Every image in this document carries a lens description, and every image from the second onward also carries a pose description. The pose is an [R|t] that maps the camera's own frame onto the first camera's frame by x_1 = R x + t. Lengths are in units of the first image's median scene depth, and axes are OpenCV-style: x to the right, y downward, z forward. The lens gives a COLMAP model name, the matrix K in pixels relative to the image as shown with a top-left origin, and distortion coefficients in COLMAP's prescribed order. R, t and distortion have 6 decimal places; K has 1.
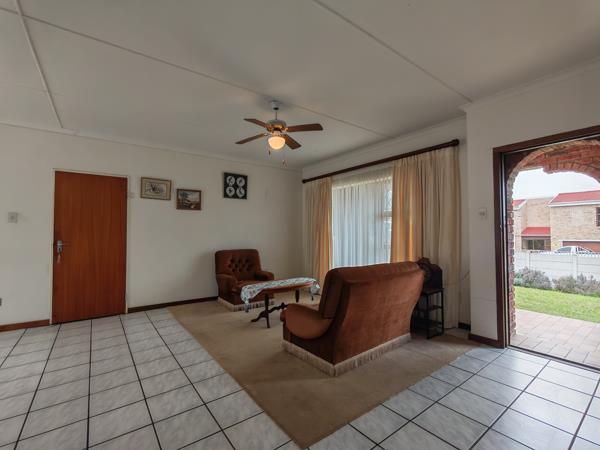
lens RADIAL K [[274.4, 0, 301.0], [0, 274.4, 226.9], [0, 0, 1]] dist [0.001042, 0.000725]
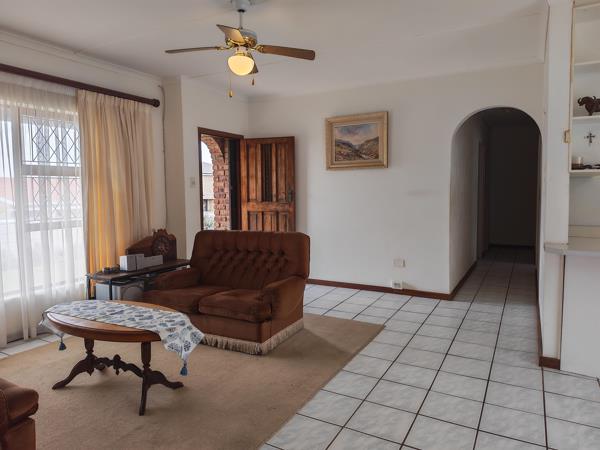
lens RADIAL K [[408.3, 0, 305.6], [0, 408.3, 219.3], [0, 0, 1]] dist [0.021160, -0.012394]
pose [[-0.410738, -0.057026, 0.909968, -1.025342], [-0.007228, 0.998214, 0.059293, -0.000562], [-0.911725, 0.017776, -0.410417, 1.233468]]
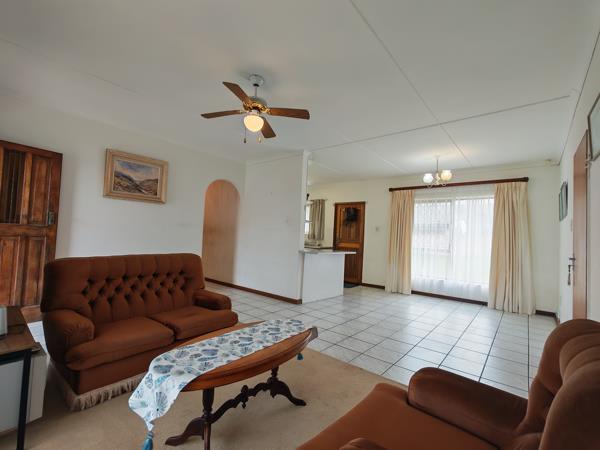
lens RADIAL K [[274.4, 0, 303.7], [0, 274.4, 226.6], [0, 0, 1]] dist [0.001042, 0.000725]
pose [[-0.969884, -0.054007, -0.237504, -0.041626], [-0.043790, 0.997883, -0.048089, 0.044179], [0.239598, -0.036241, -0.970195, 1.825425]]
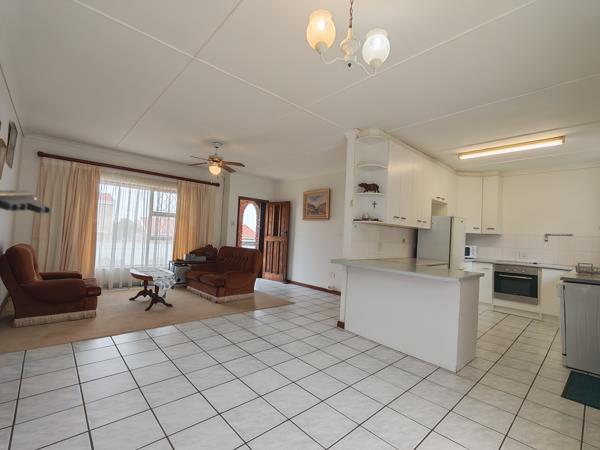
lens RADIAL K [[274.4, 0, 301.9], [0, 274.4, 227.0], [0, 0, 1]] dist [0.001042, 0.000725]
pose [[-0.098664, 0.029231, 0.994691, -1.563321], [-0.068686, 0.996985, -0.036112, 0.023325], [-0.992747, -0.071884, -0.096359, 0.637944]]
